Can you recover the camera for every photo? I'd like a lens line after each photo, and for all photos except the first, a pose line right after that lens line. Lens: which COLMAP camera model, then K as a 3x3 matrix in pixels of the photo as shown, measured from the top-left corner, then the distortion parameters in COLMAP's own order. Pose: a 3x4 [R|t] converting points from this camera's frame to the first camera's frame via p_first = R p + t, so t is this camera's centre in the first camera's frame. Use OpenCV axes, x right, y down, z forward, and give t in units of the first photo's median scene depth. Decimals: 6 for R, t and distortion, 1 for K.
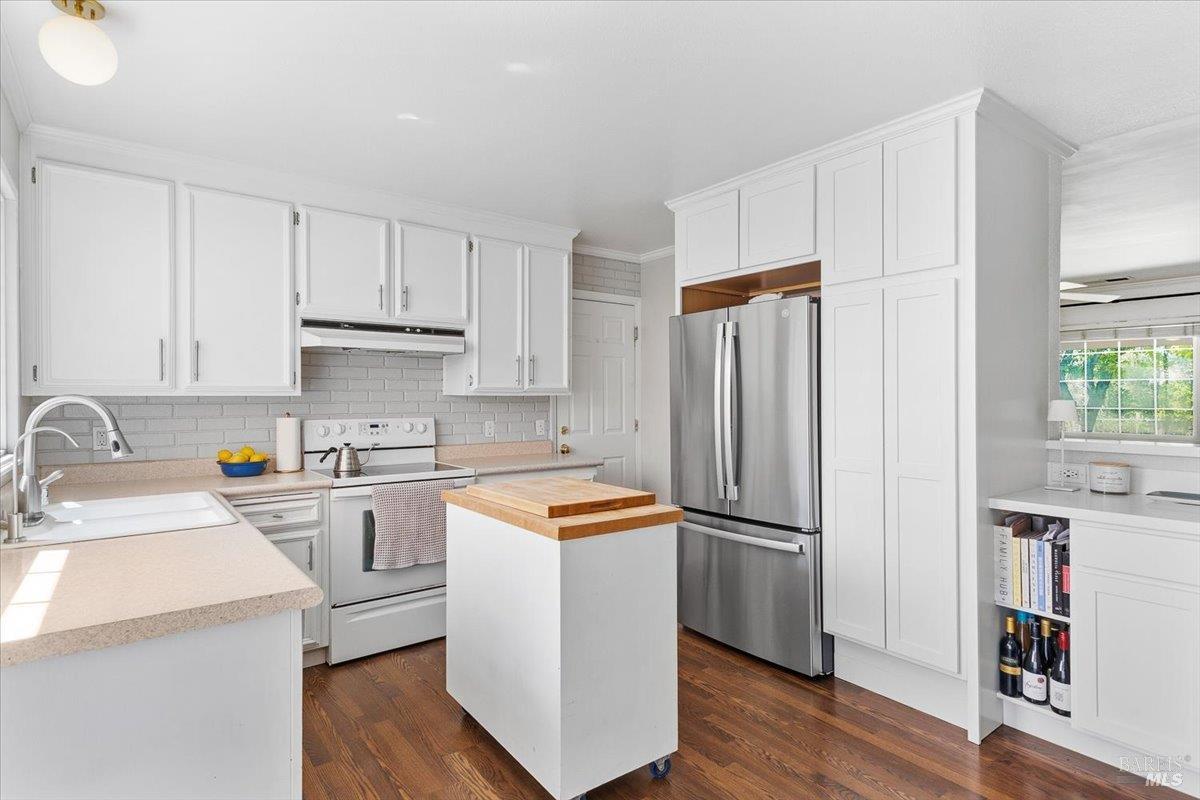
lens RADIAL K [[615.5, 0, 595.1], [0, 615.5, 395.7], [0, 0, 1]] dist [0.020671, -0.005010]
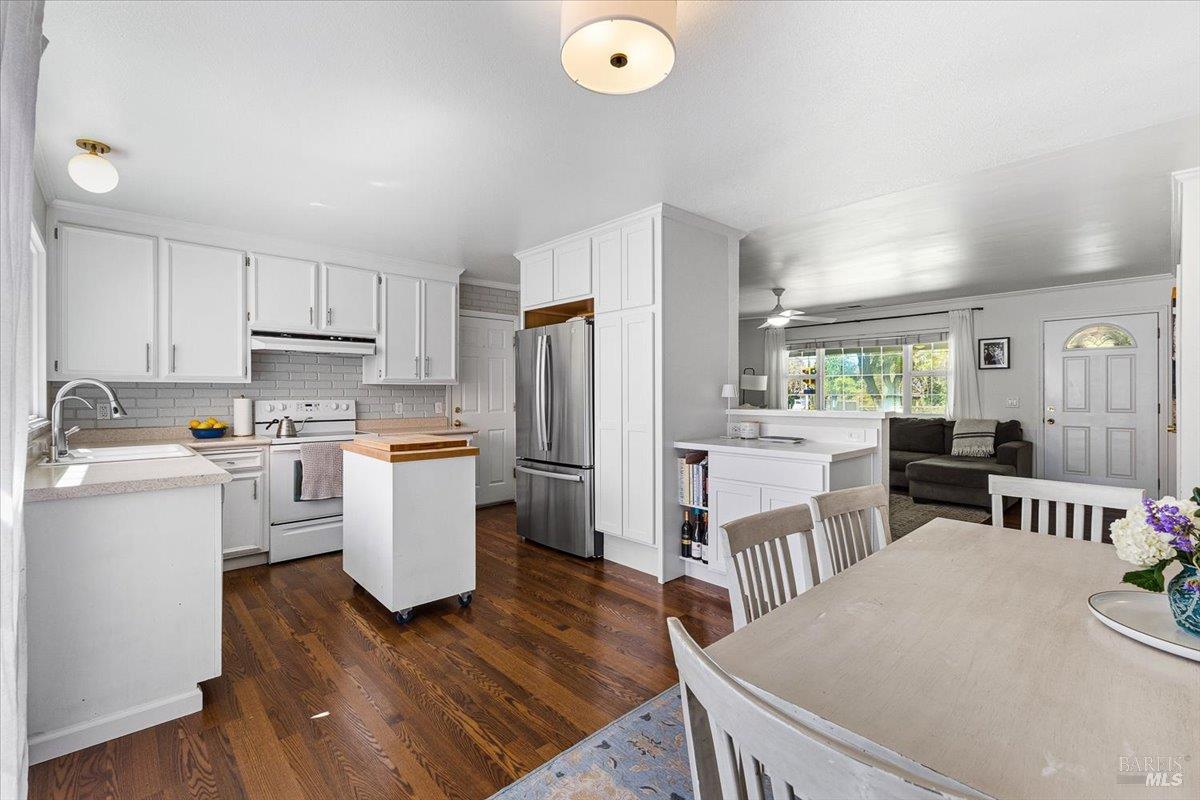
lens RADIAL K [[517.3, 0, 597.1], [0, 517.3, 389.1], [0, 0, 1]] dist [0.007621, -0.000237]
pose [[0.995336, -0.000809, 0.096469, 0.227086], [0.001218, 0.999991, -0.004172, 0.020984], [-0.096465, 0.004270, 0.995327, -0.308142]]
